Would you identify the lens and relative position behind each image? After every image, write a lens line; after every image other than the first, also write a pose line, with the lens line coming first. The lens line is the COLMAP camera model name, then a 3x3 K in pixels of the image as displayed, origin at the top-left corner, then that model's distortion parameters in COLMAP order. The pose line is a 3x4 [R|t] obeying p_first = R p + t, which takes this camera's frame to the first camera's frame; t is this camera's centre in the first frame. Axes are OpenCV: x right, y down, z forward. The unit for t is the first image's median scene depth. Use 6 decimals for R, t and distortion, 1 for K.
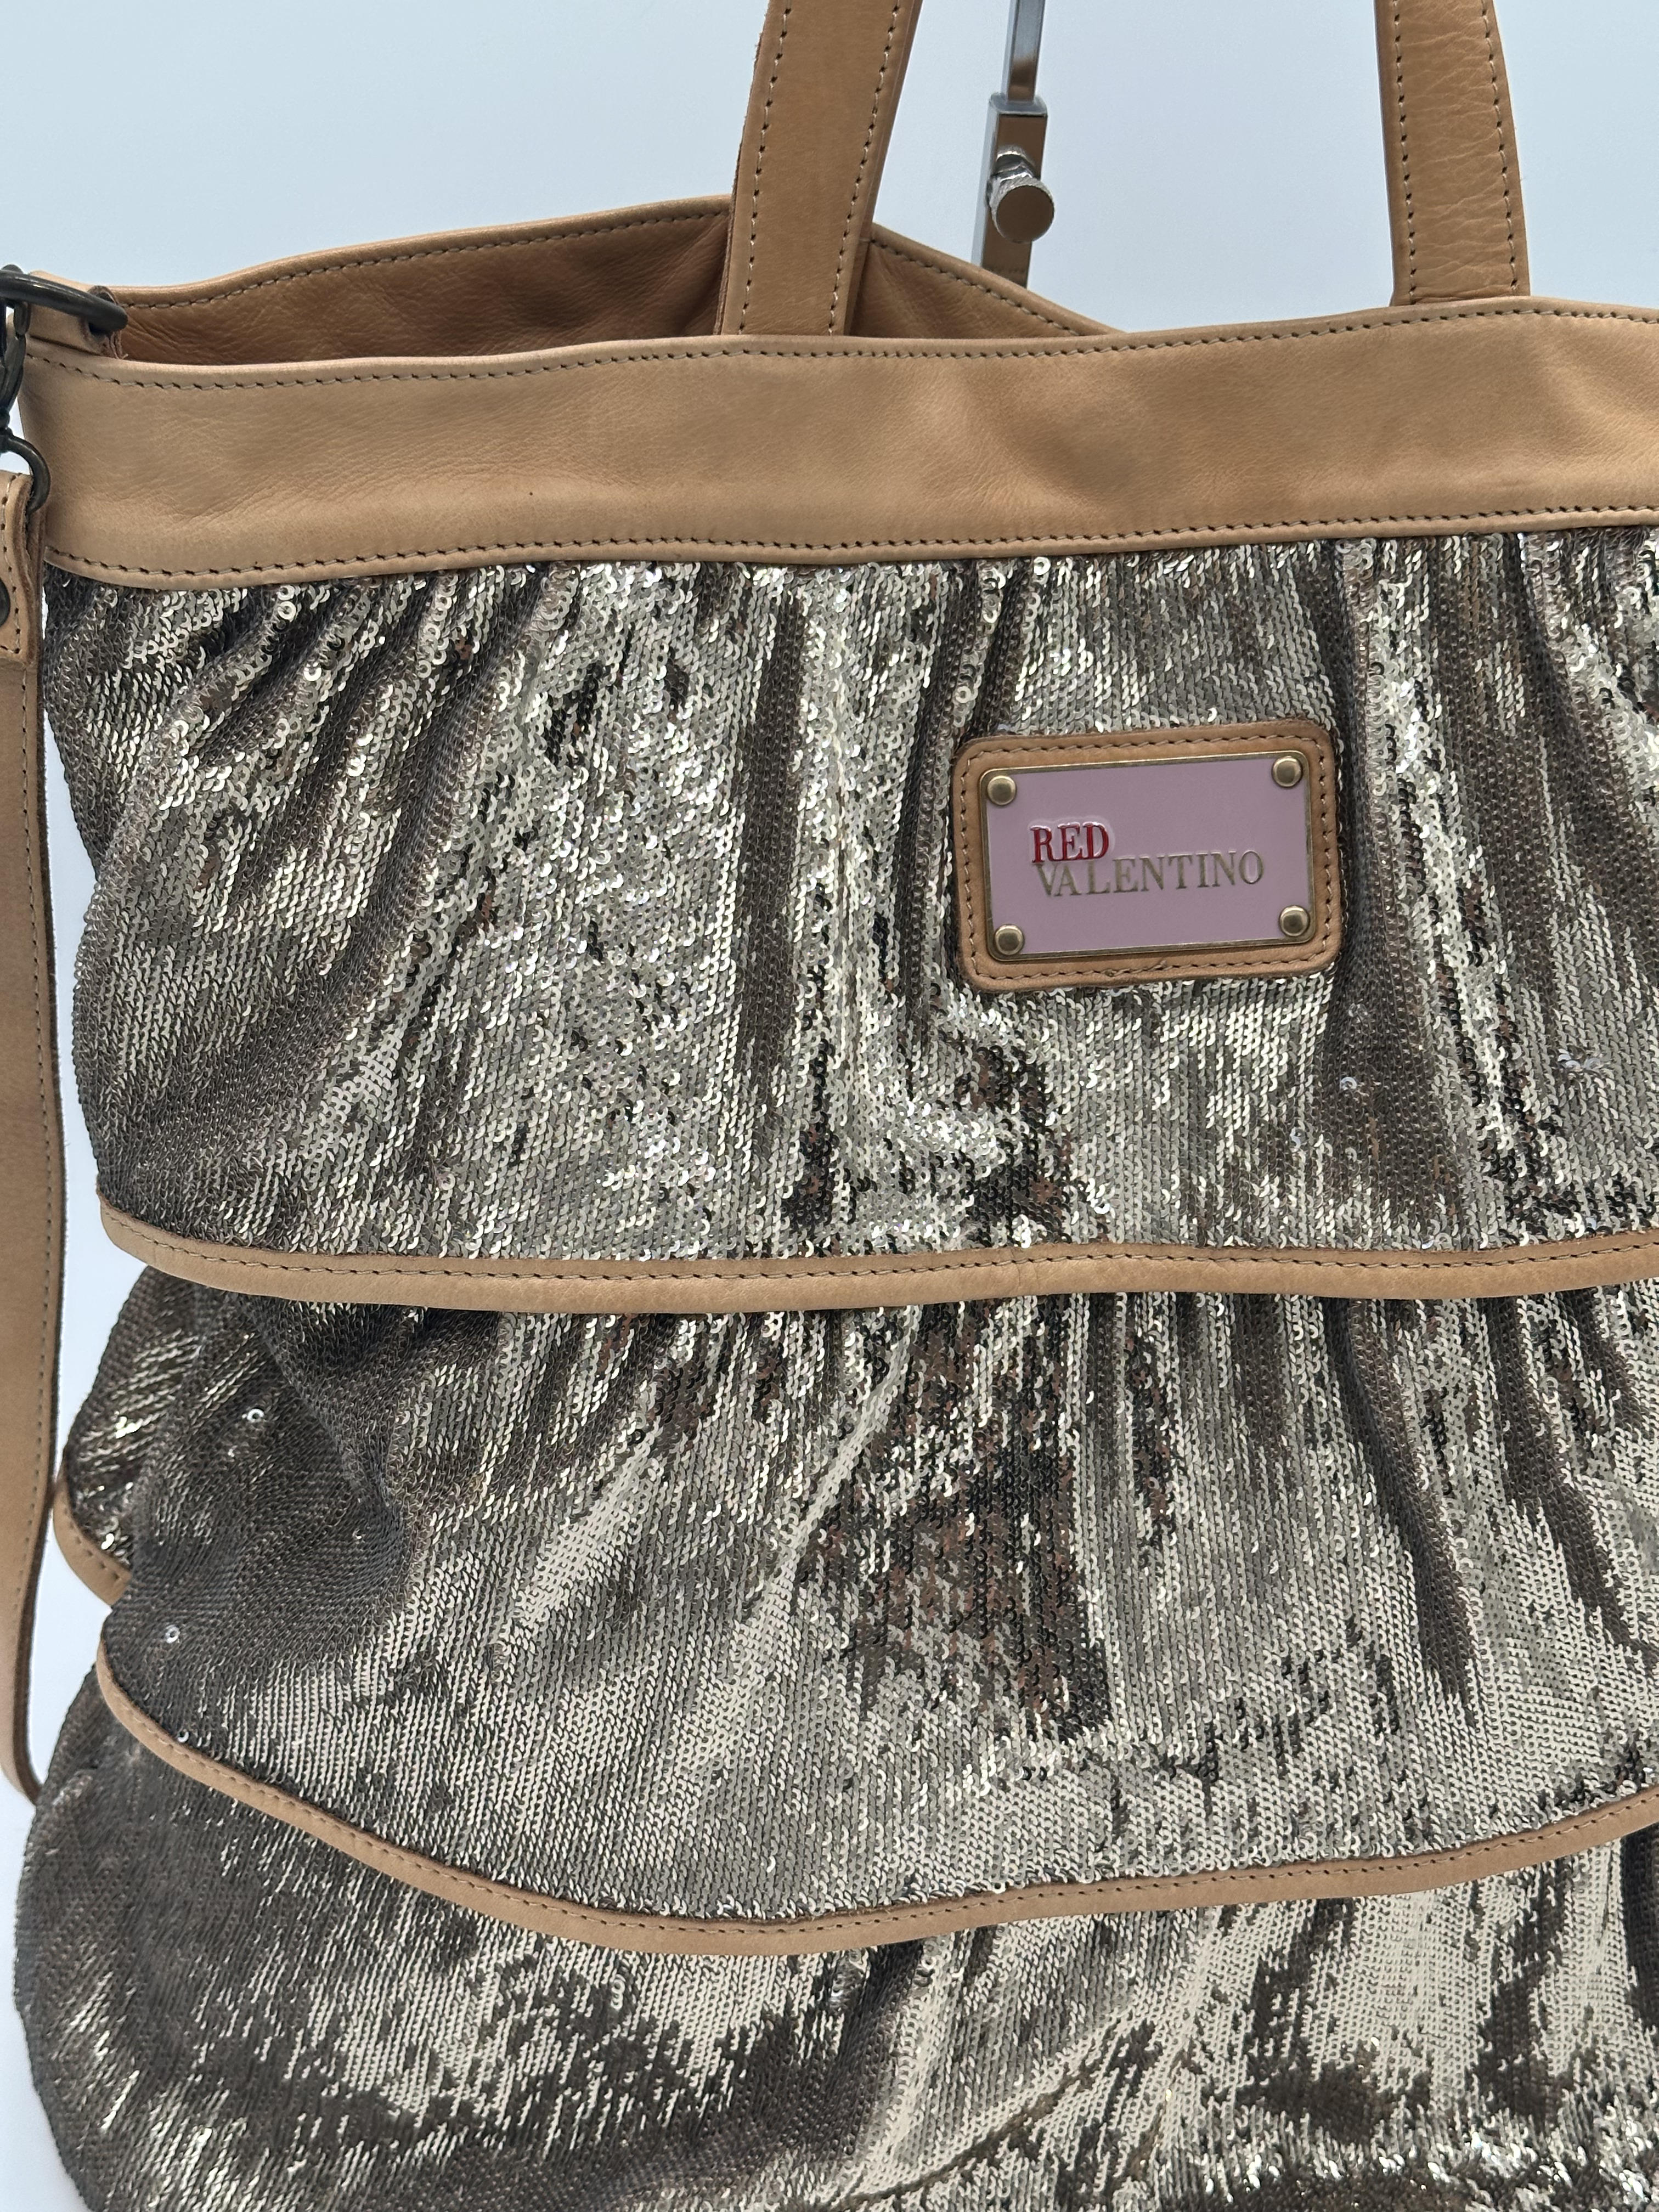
lens RADIAL K [[3080.2, 0, 826.9], [0, 3080.2, 1122.2], [0, 0, 1]] dist [0.110585, 0.000000]
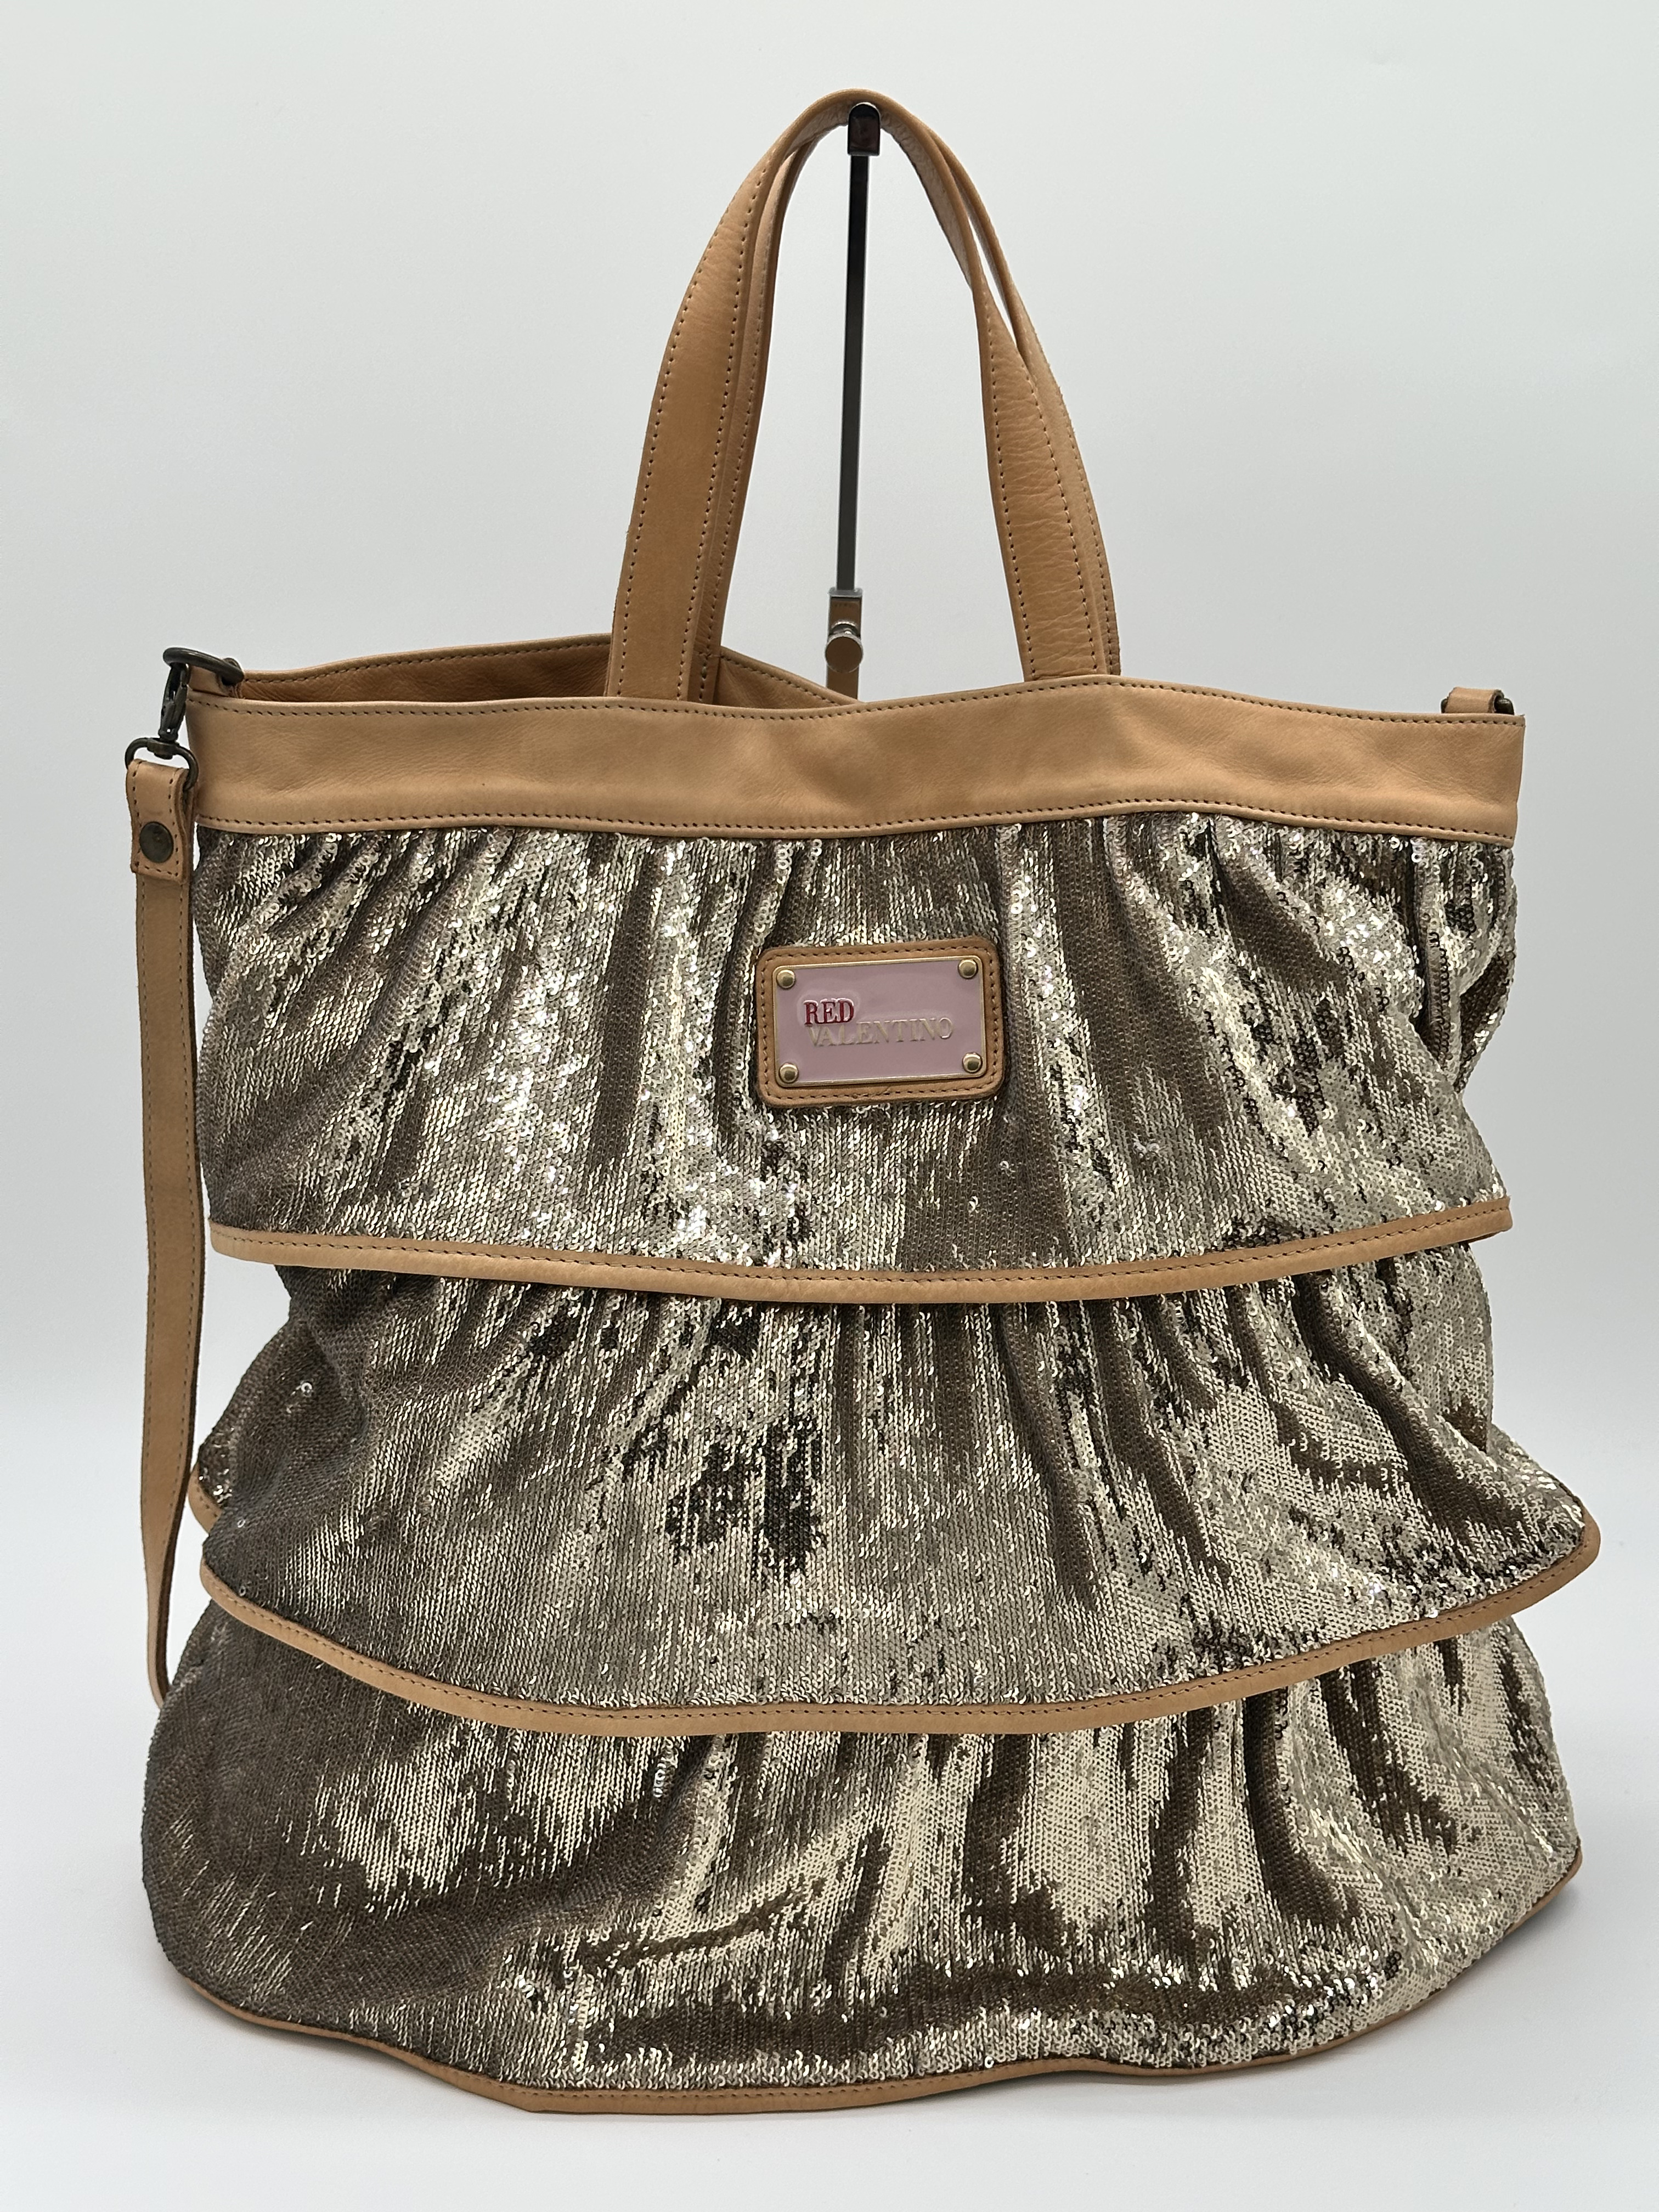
lens RADIAL K [[3080.2, 0, 824.9], [0, 3080.2, 1111.8], [0, 0, 1]] dist [0.110585, 0.000000]
pose [[0.989163, 0.004645, -0.146746, 0.310646], [-0.038730, 0.972352, -0.230288, 0.322559], [0.141619, 0.233476, 0.961994, -0.496892]]
